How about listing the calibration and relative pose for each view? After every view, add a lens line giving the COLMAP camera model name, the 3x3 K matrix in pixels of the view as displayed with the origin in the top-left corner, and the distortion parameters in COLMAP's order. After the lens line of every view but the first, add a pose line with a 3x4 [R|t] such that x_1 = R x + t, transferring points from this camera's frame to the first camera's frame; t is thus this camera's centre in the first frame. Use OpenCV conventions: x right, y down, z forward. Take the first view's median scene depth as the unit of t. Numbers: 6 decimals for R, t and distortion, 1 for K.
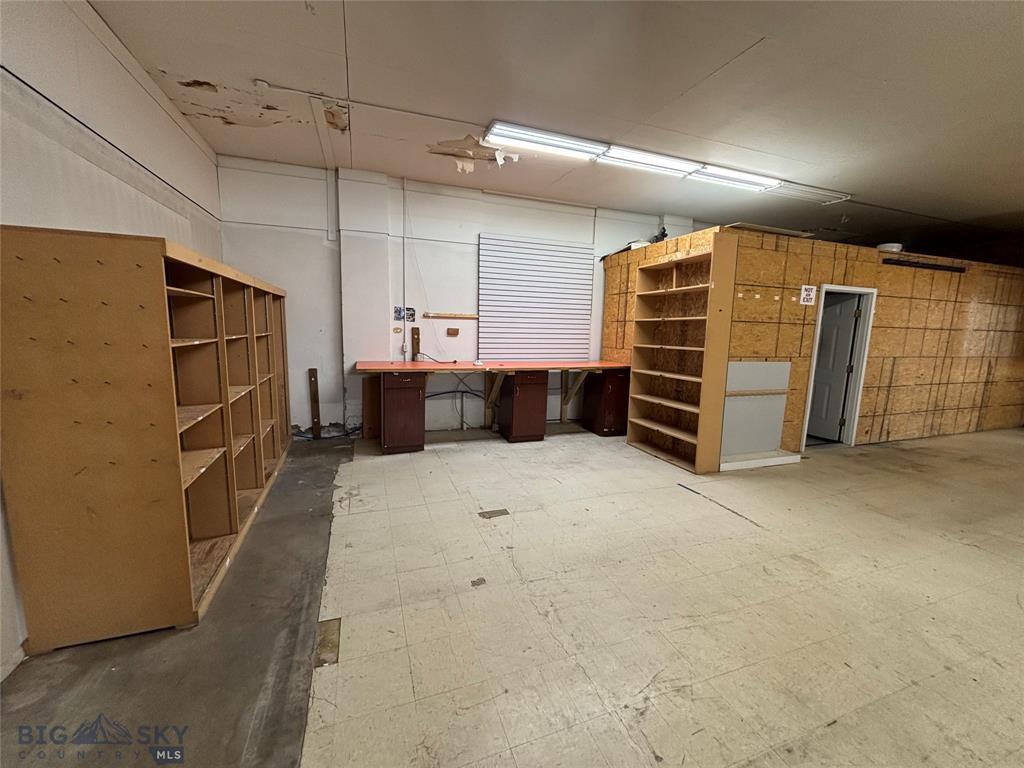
lens RADIAL K [[412.7, 0, 515.5], [0, 412.7, 387.3], [0, 0, 1]] dist [-0.002638, 0.002396]
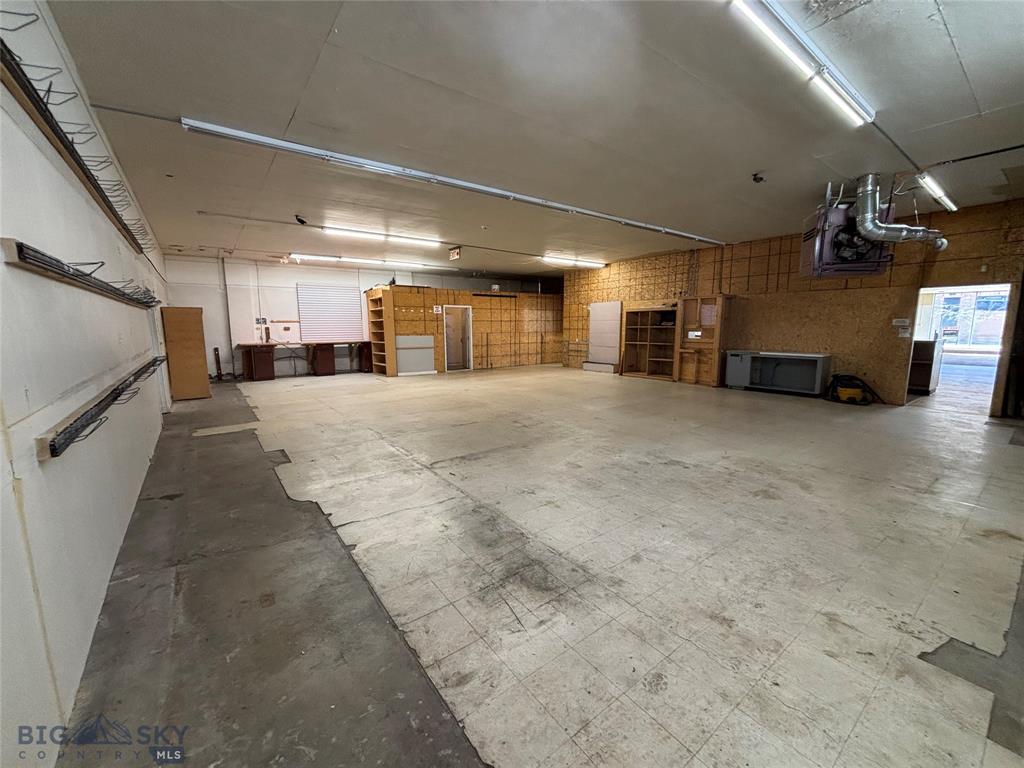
lens RADIAL K [[412.7, 0, 511.4], [0, 412.7, 386.5], [0, 0, 1]] dist [-0.002638, 0.002396]
pose [[0.956490, -0.073548, 0.282342, 0.363066], [0.072945, 0.997256, 0.012662, 0.240603], [-0.282498, 0.008484, 0.959230, -1.492416]]
